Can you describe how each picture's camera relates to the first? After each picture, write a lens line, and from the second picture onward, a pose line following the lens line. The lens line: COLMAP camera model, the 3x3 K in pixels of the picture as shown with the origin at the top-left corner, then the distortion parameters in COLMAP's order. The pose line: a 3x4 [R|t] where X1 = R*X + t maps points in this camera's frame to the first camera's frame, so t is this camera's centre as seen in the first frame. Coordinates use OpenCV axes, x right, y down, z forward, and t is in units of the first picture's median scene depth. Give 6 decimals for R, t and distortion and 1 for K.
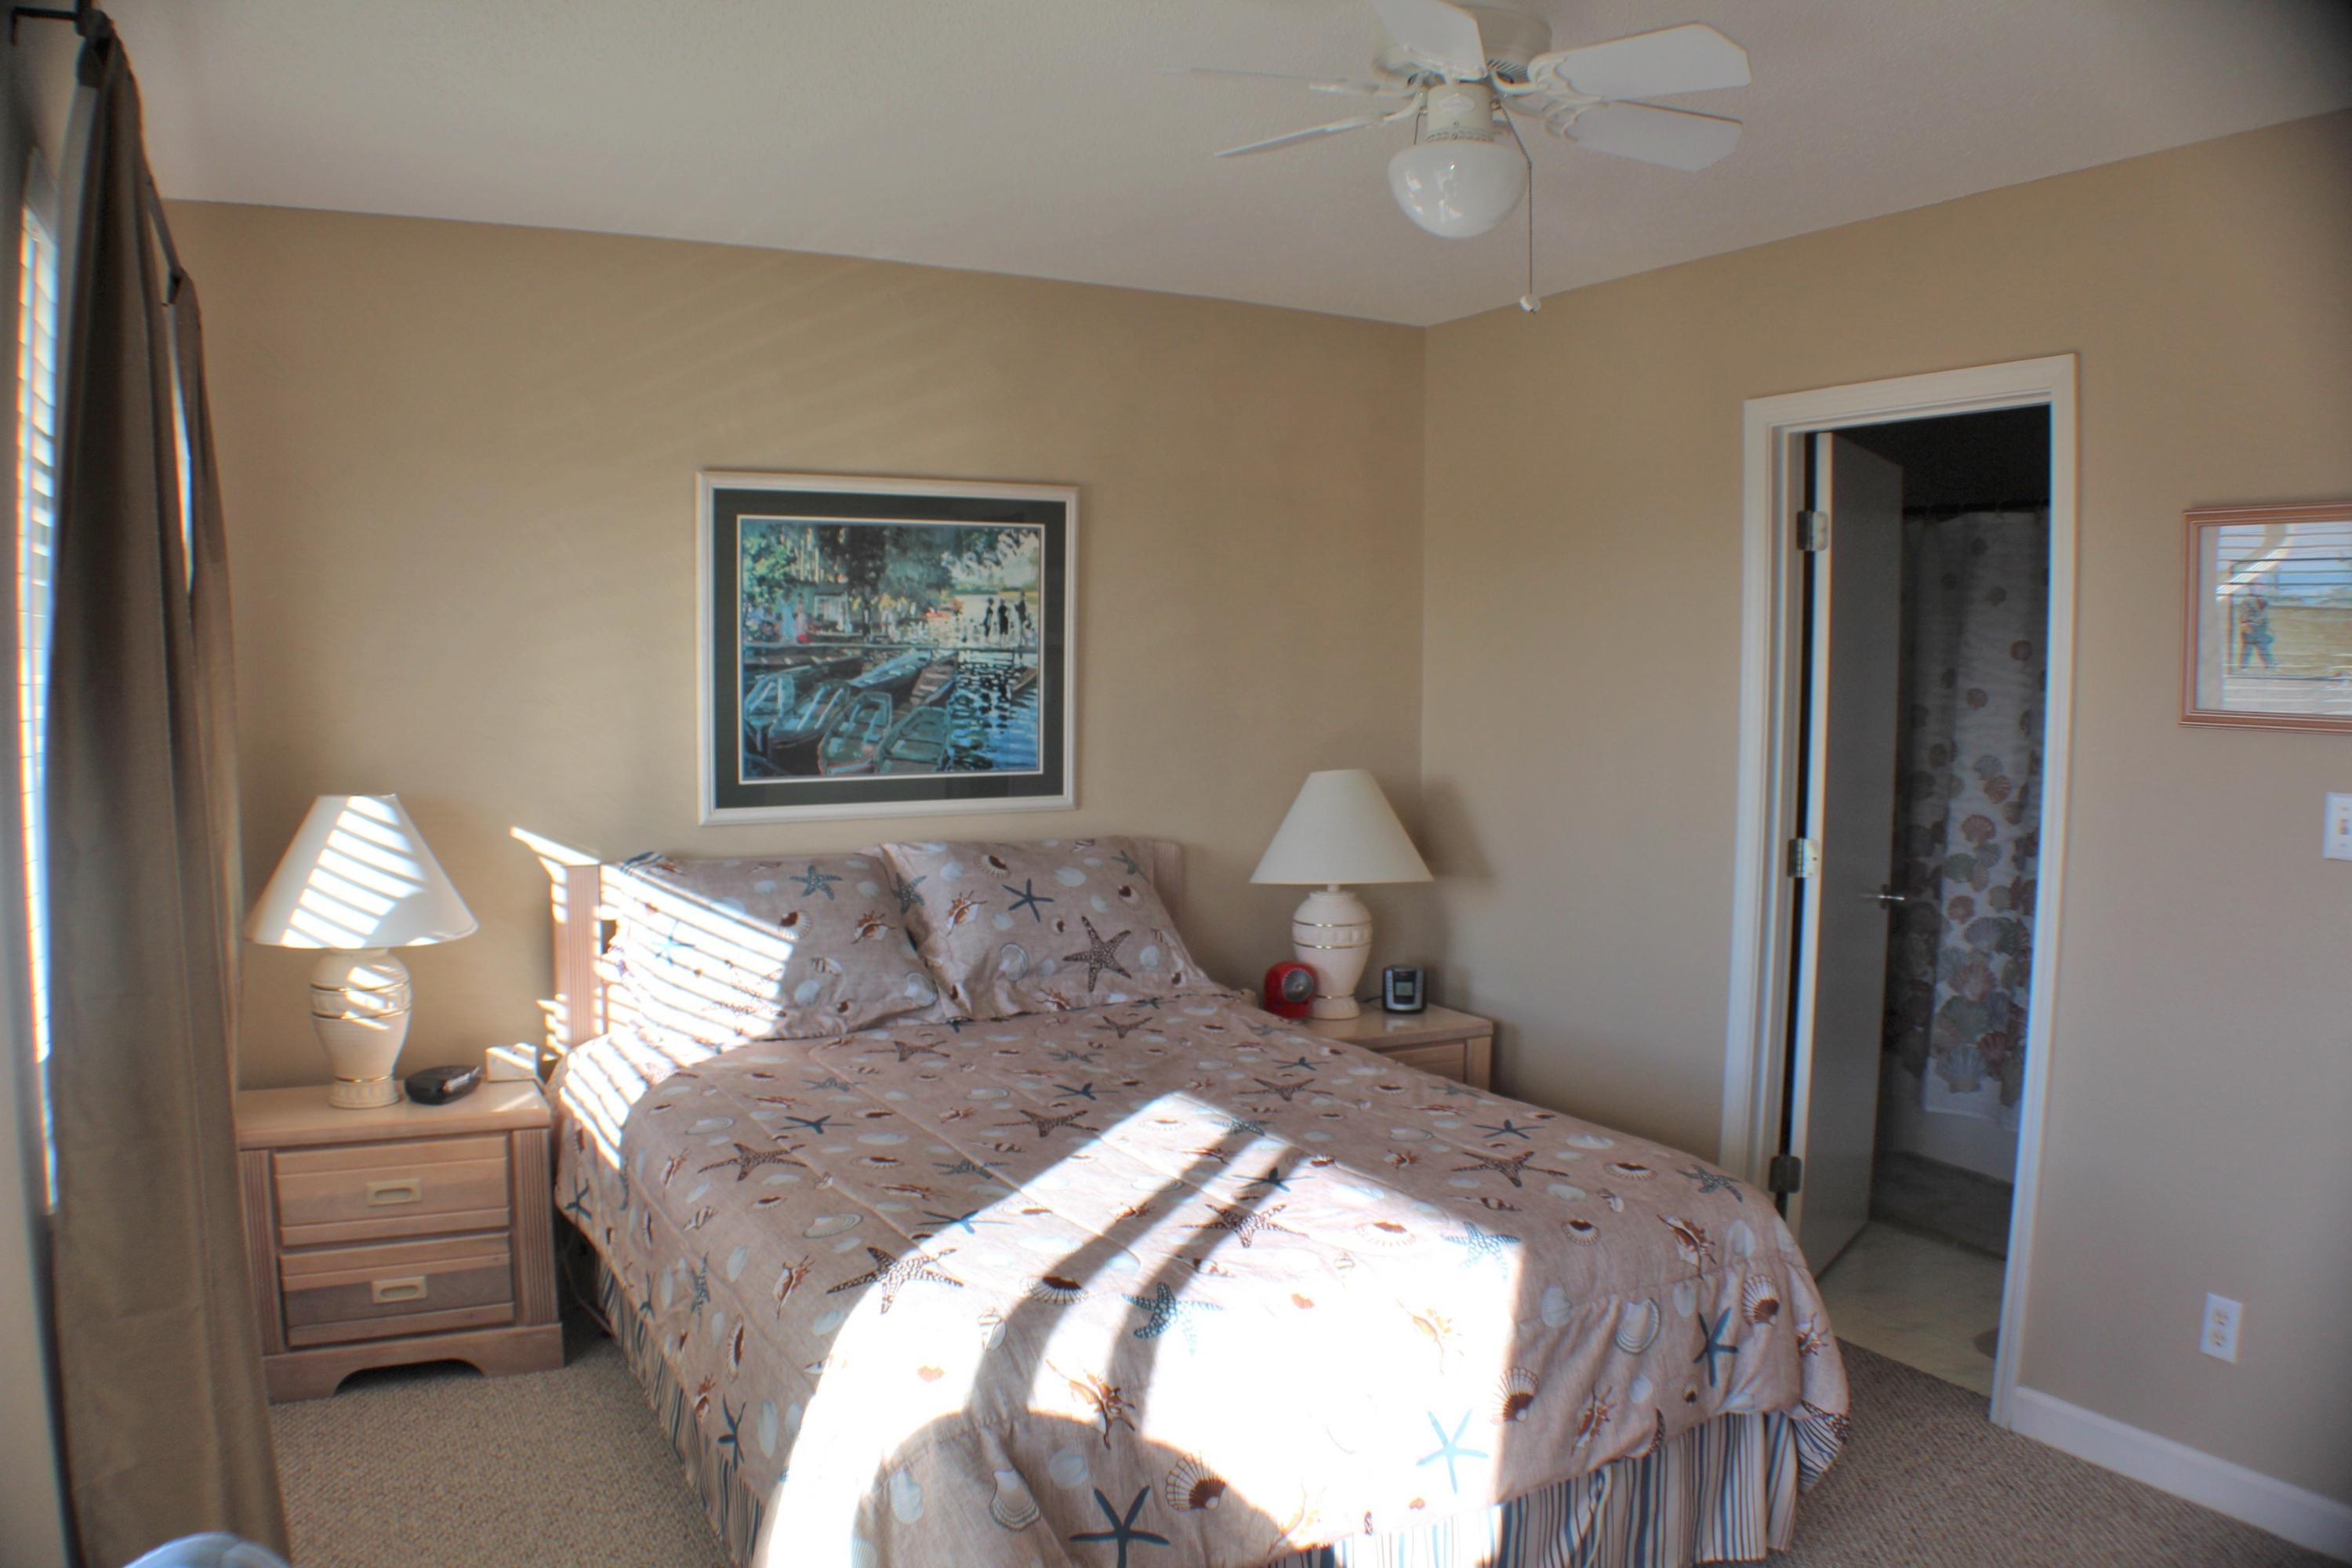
lens RADIAL K [[1710.5, 0, 1176.0], [0, 1710.5, 784.0], [0, 0, 1]] dist [-0.203008, -0.000911]
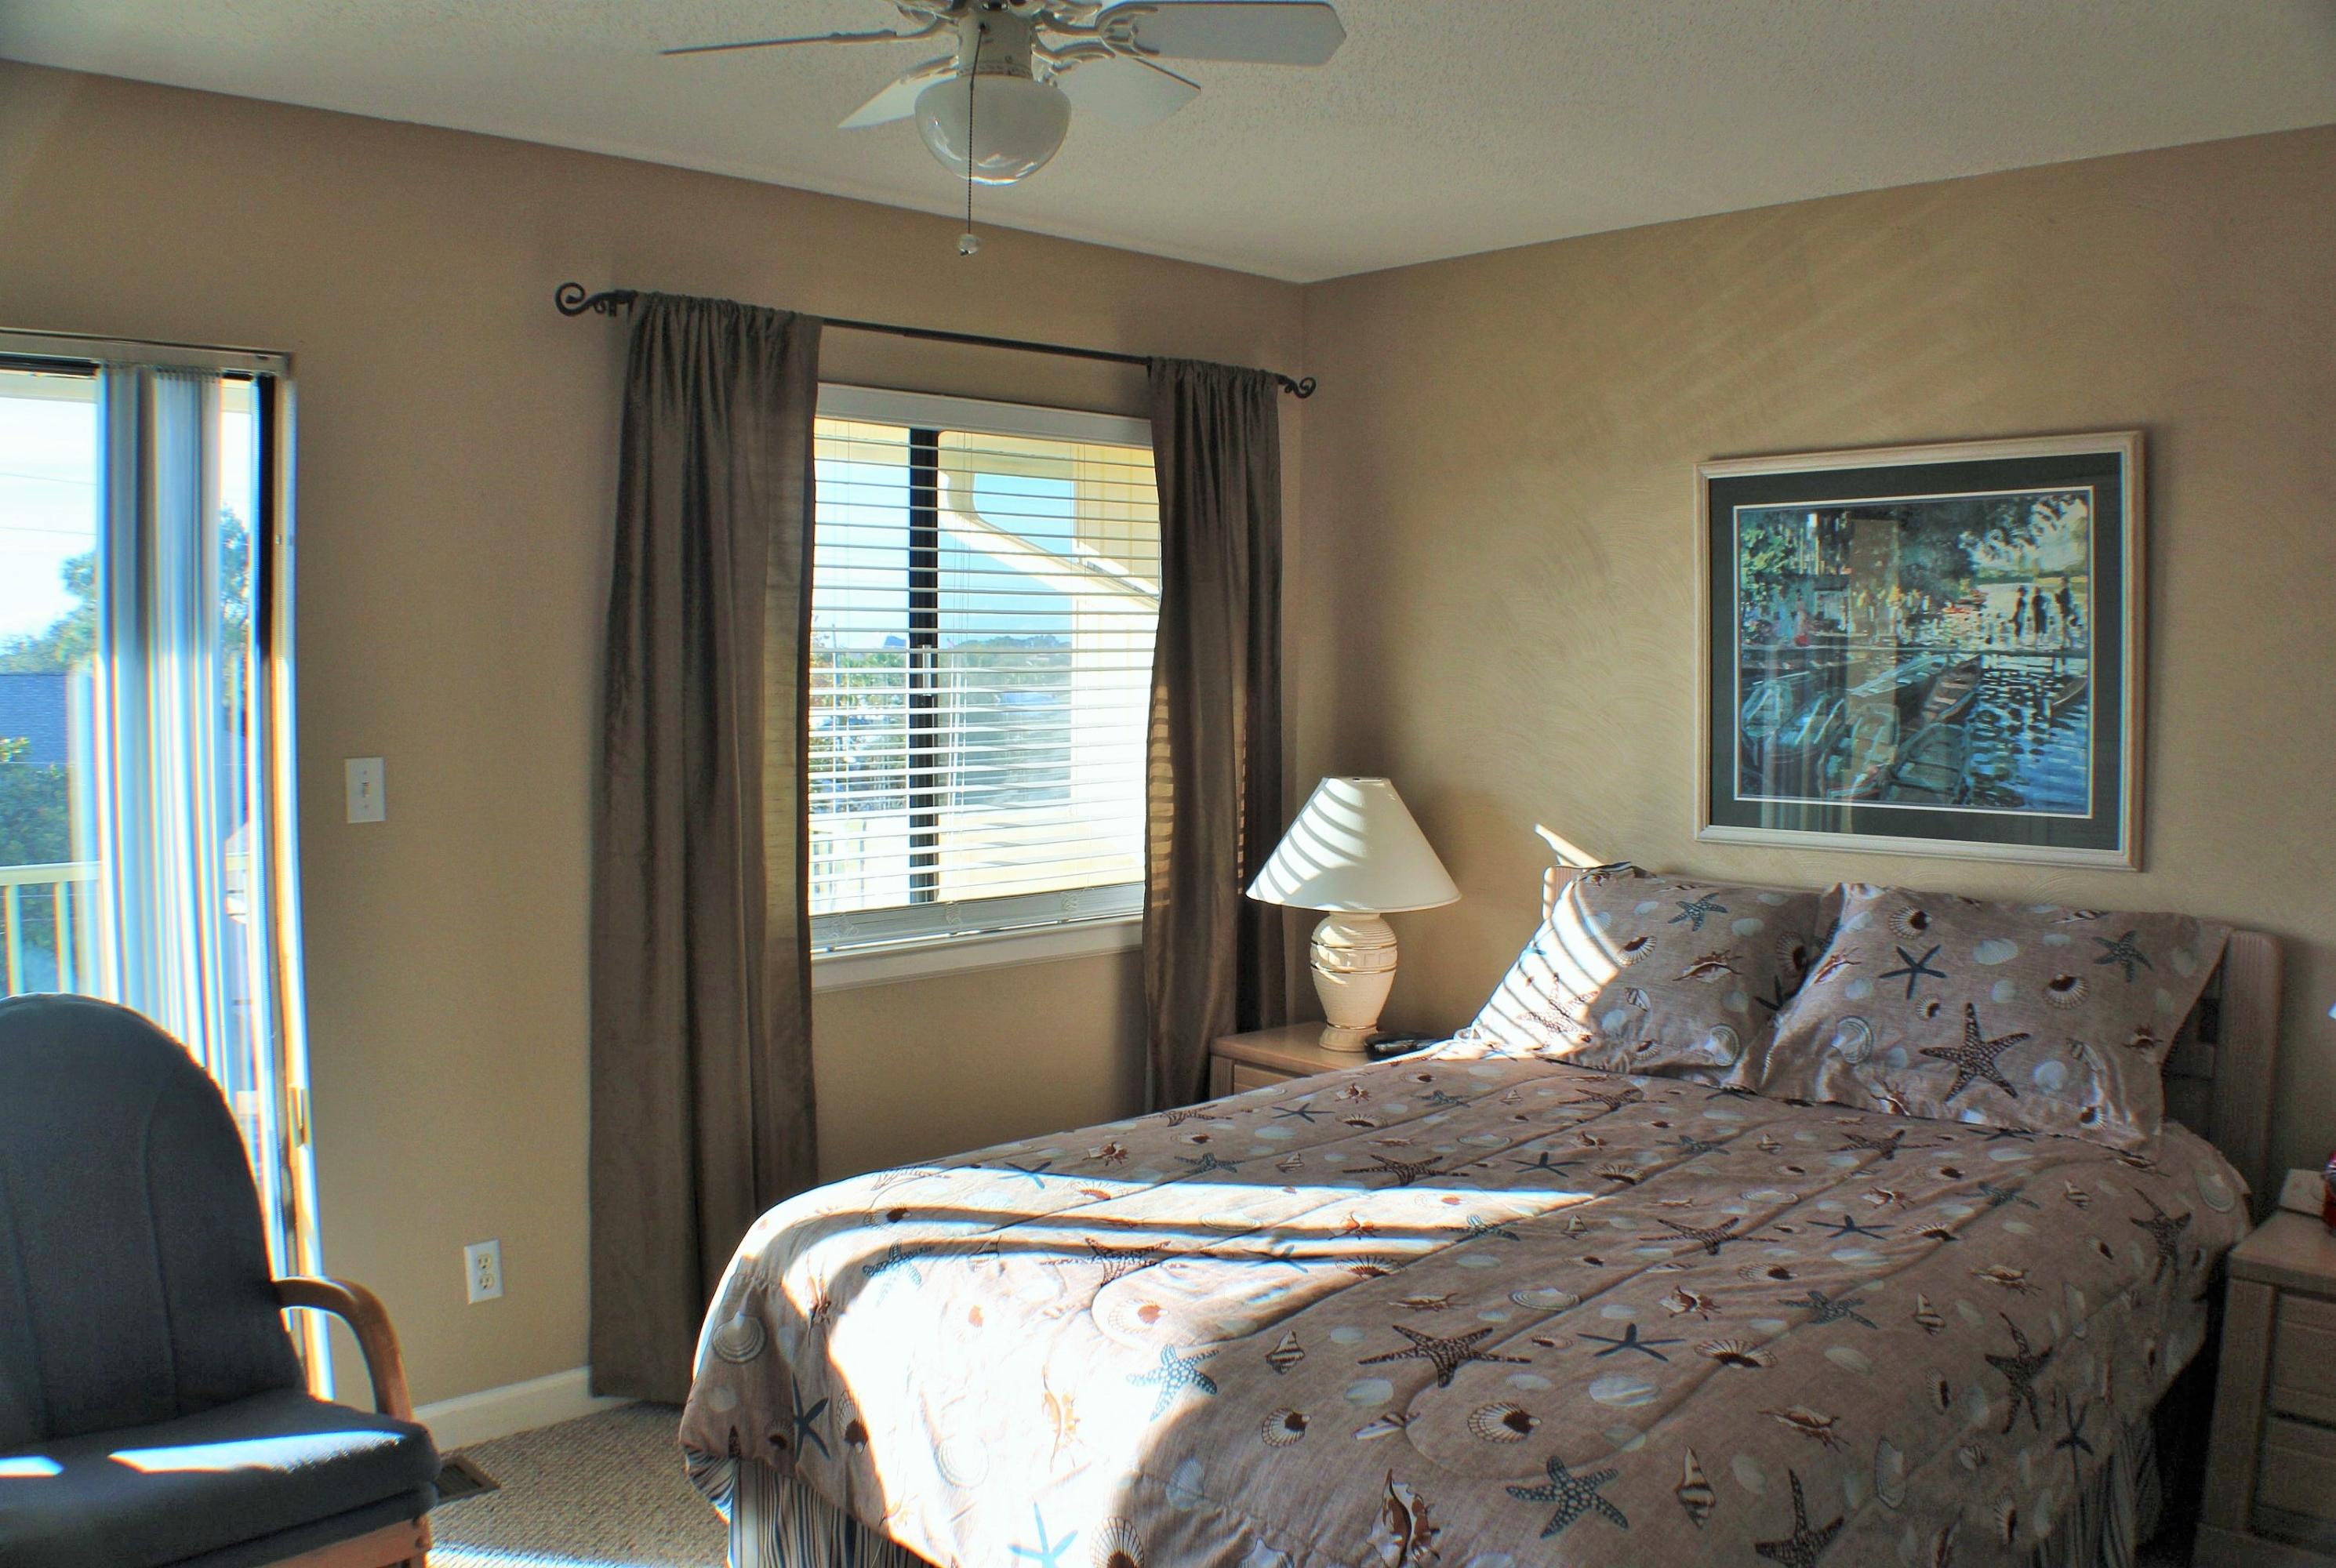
lens RADIAL K [[1846.8, 0, 1168.0], [0, 1846.8, 784.0], [0, 0, 1]] dist [-0.188913, 0.005784]
pose [[0.260316, 0.054864, -0.963963, 0.597377], [-0.065953, 0.997063, 0.038937, -0.026313], [0.963268, 0.053440, 0.263170, 0.439953]]
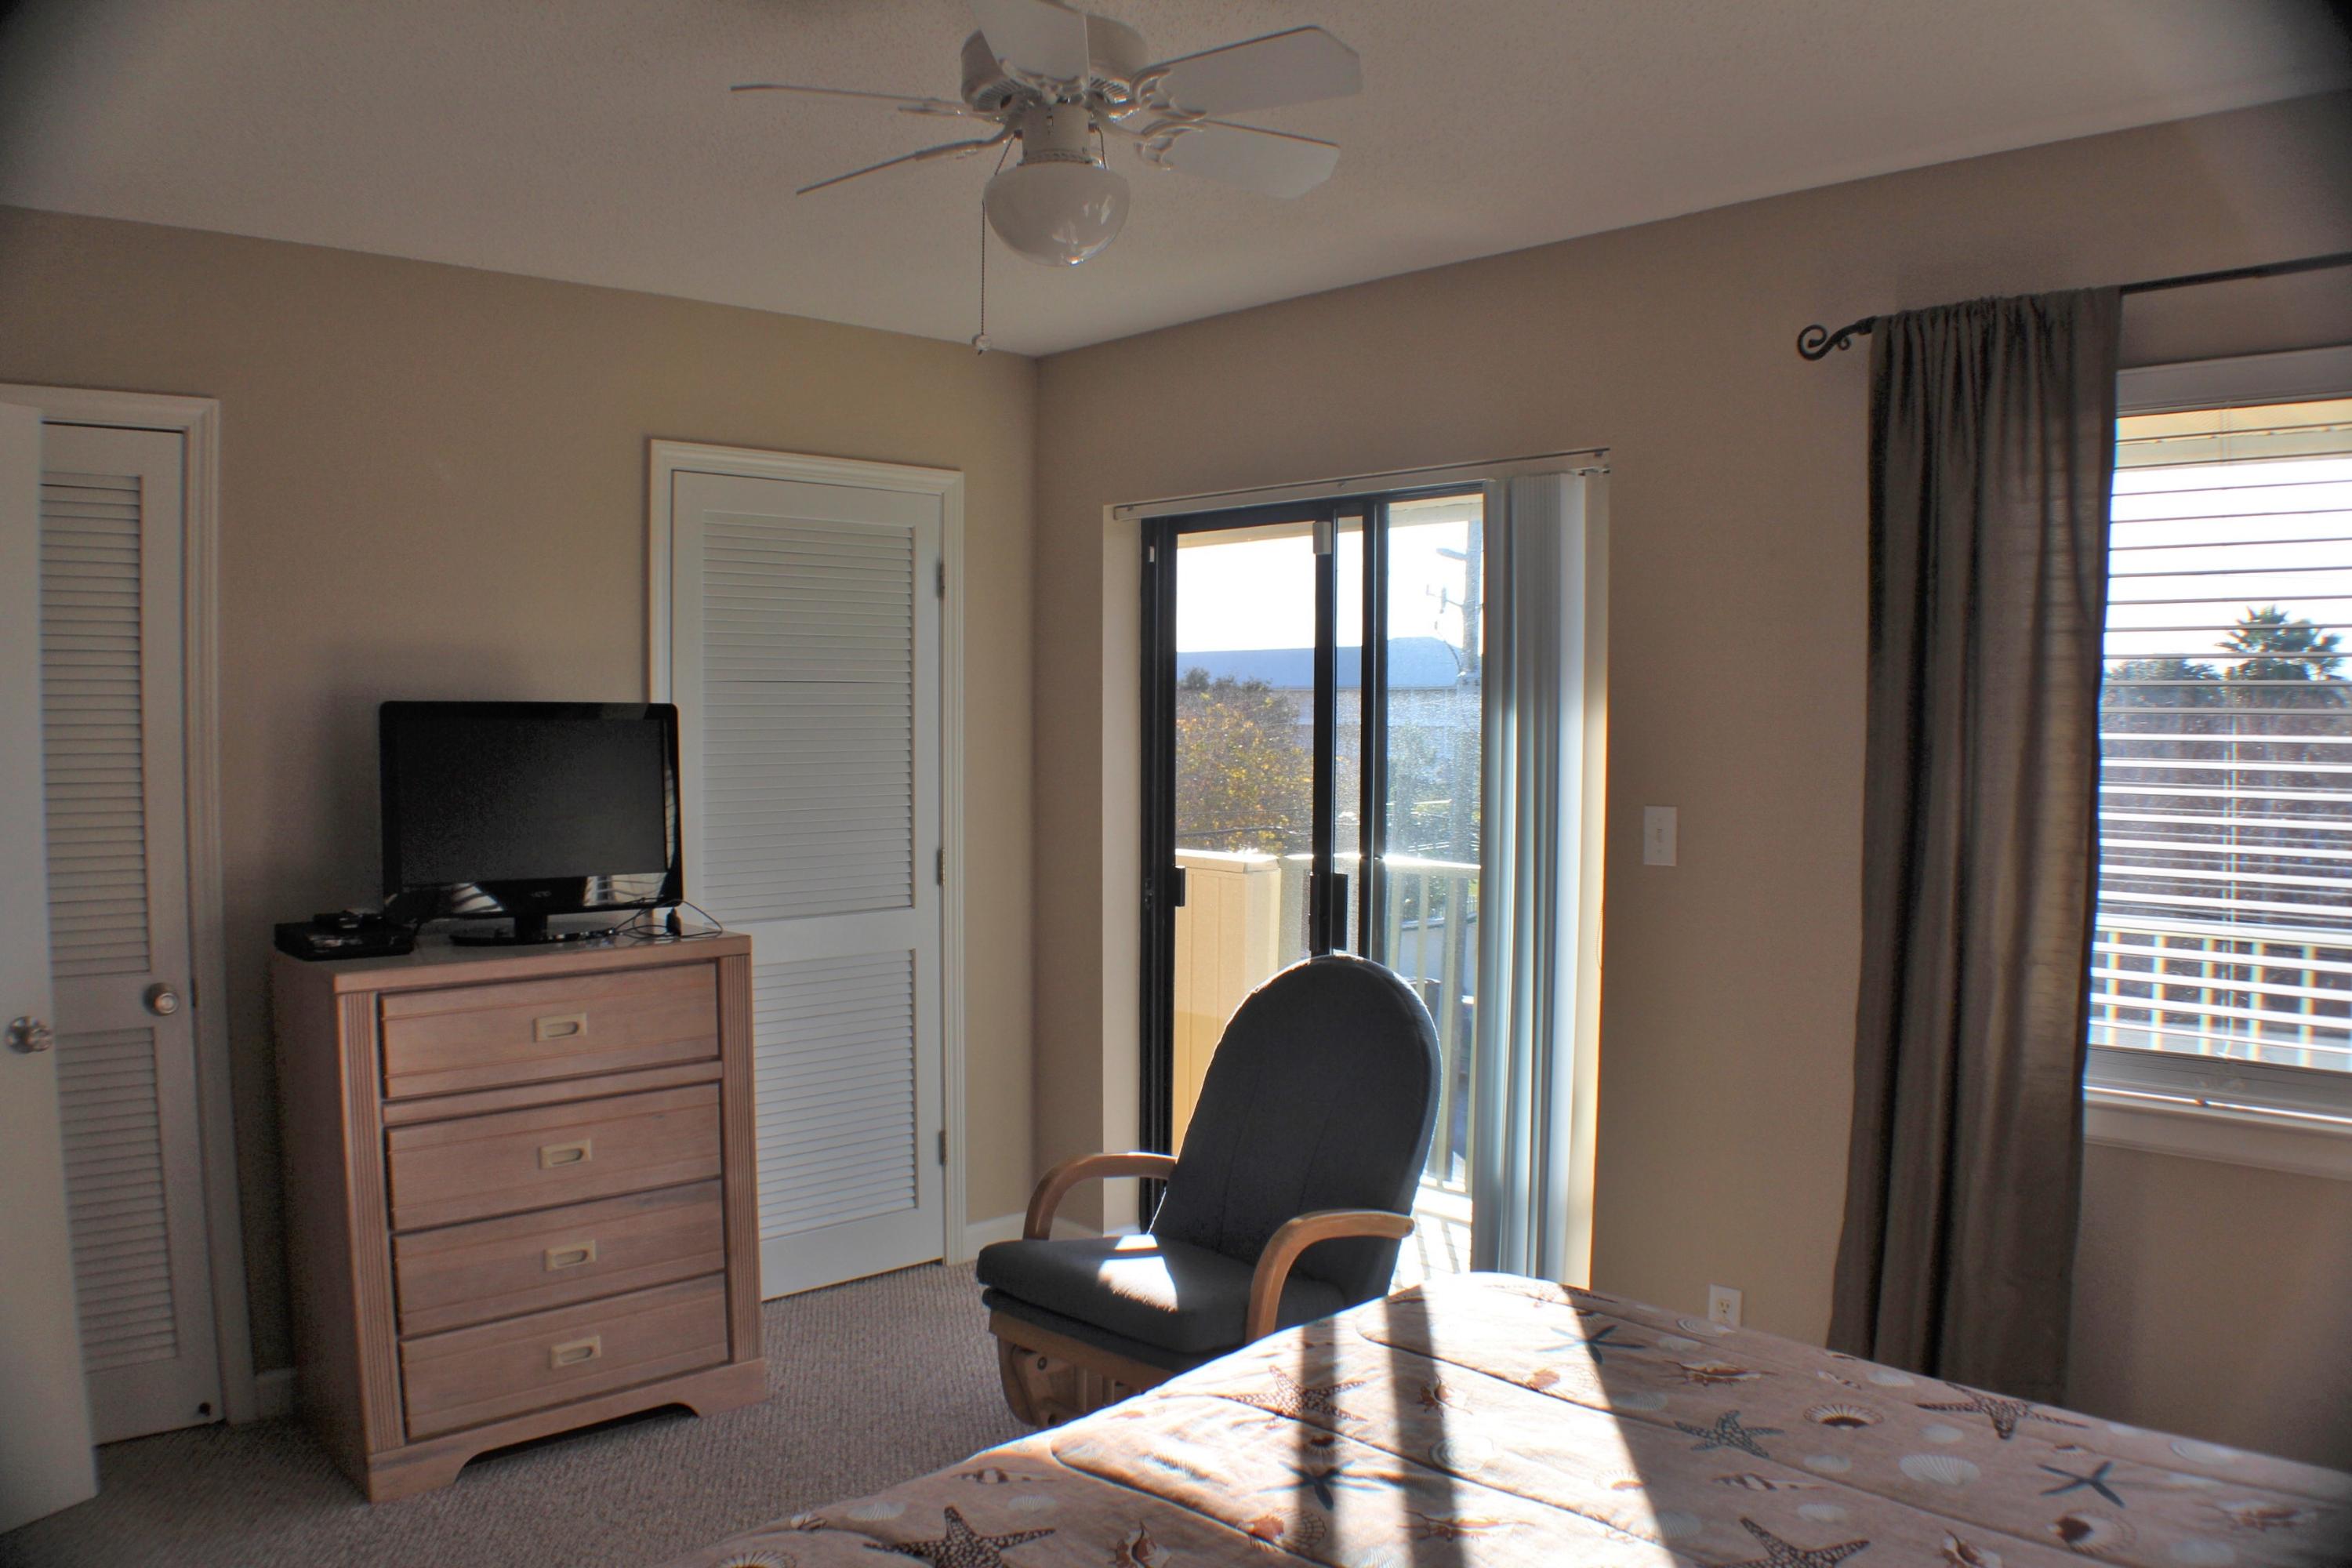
lens RADIAL K [[1695.9, 0, 1176.0], [0, 1695.9, 784.0], [0, 0, 1]] dist [-0.153250, -0.001095]
pose [[-0.966379, -0.000986, -0.257121, 0.180690], [-0.027605, 0.994611, 0.099936, -0.069337], [0.255637, 0.103674, -0.961198, 1.023086]]
